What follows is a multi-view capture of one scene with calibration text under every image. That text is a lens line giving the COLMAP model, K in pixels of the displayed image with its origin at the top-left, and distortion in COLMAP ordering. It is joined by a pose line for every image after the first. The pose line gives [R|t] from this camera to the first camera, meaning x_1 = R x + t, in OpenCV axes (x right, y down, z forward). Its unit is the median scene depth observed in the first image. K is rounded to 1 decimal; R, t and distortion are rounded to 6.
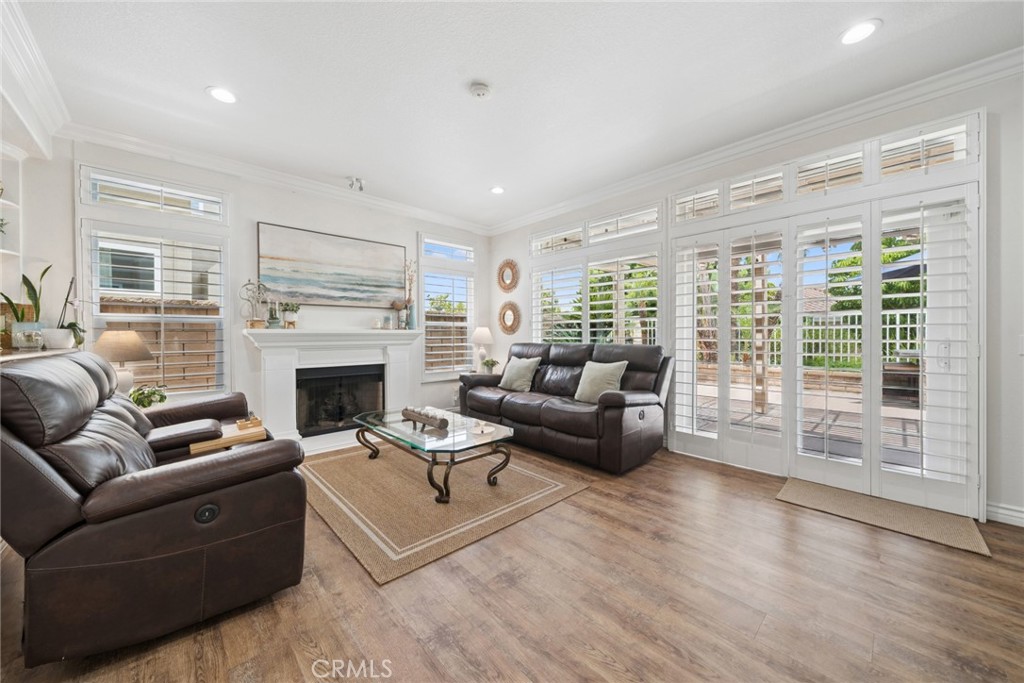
lens RADIAL K [[366.6, 0, 509.1], [0, 366.6, 339.9], [0, 0, 1]] dist [-0.001638, -0.000369]
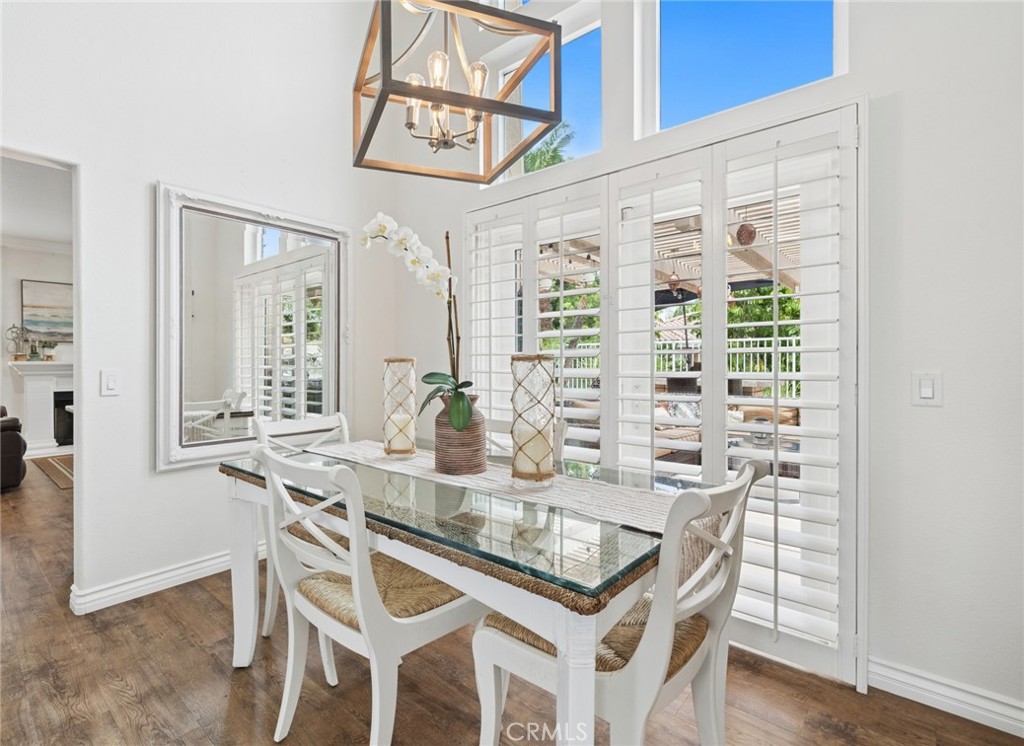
lens RADIAL K [[480.4, 0, 504.9], [0, 480.4, 367.6], [0, 0, 1]] dist [-0.032458, -0.001043]
pose [[0.992337, -0.015750, 0.122556, 0.807506], [0.016461, 0.999853, -0.004791, 0.028179], [-0.122463, 0.006772, 0.992450, -0.835779]]
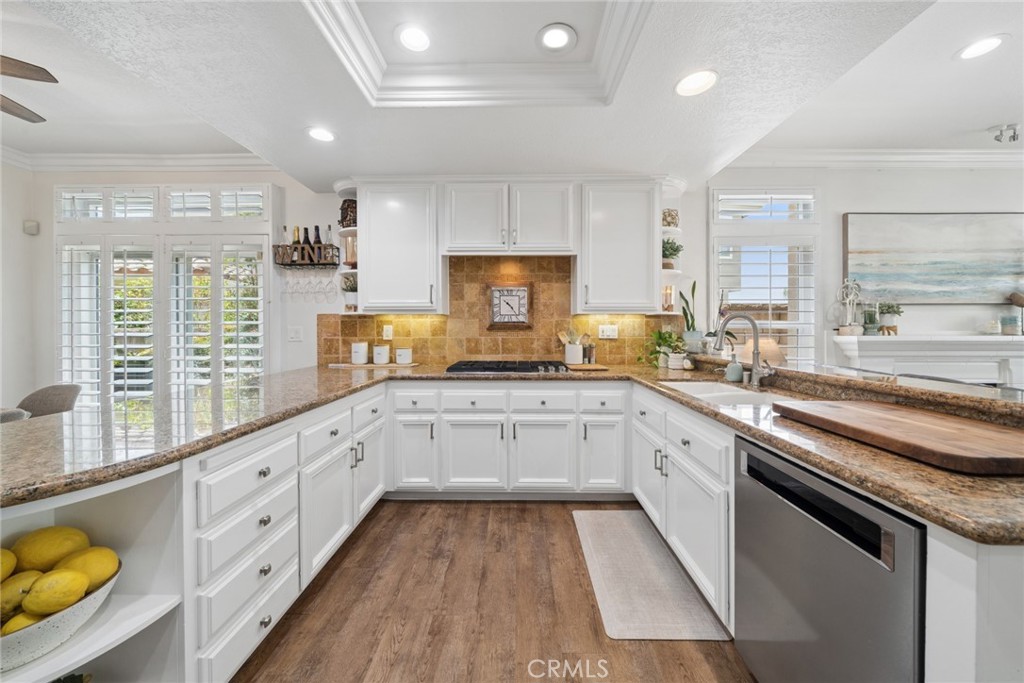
lens RADIAL K [[357.3, 0, 515.1], [0, 357.3, 330.4], [0, 0, 1]] dist [-0.004906, 0.000327]
pose [[0.733267, 0.007326, -0.679901, -0.670828], [-0.011485, 0.999933, -0.001612, -0.029008], [0.679843, 0.008991, 0.733302, -0.161887]]
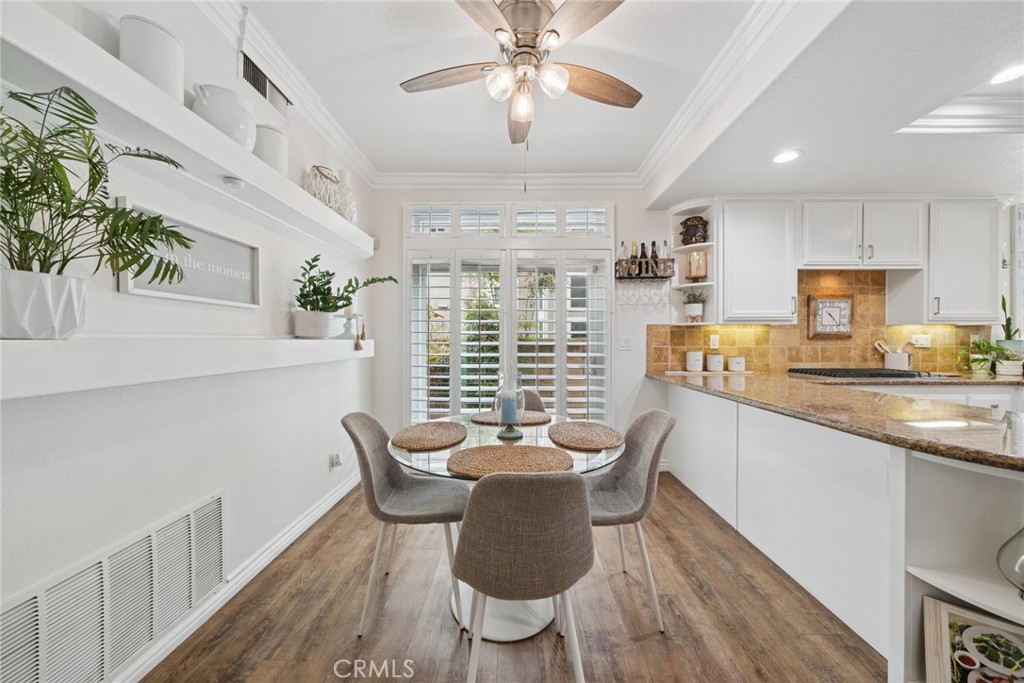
lens RADIAL K [[357.3, 0, 509.9], [0, 357.3, 343.5], [0, 0, 1]] dist [-0.004906, 0.000327]
pose [[0.734190, 0.002871, -0.678938, -1.238238], [-0.010490, 0.999920, -0.007115, -0.005992], [0.678864, 0.012346, 0.734161, -0.755309]]
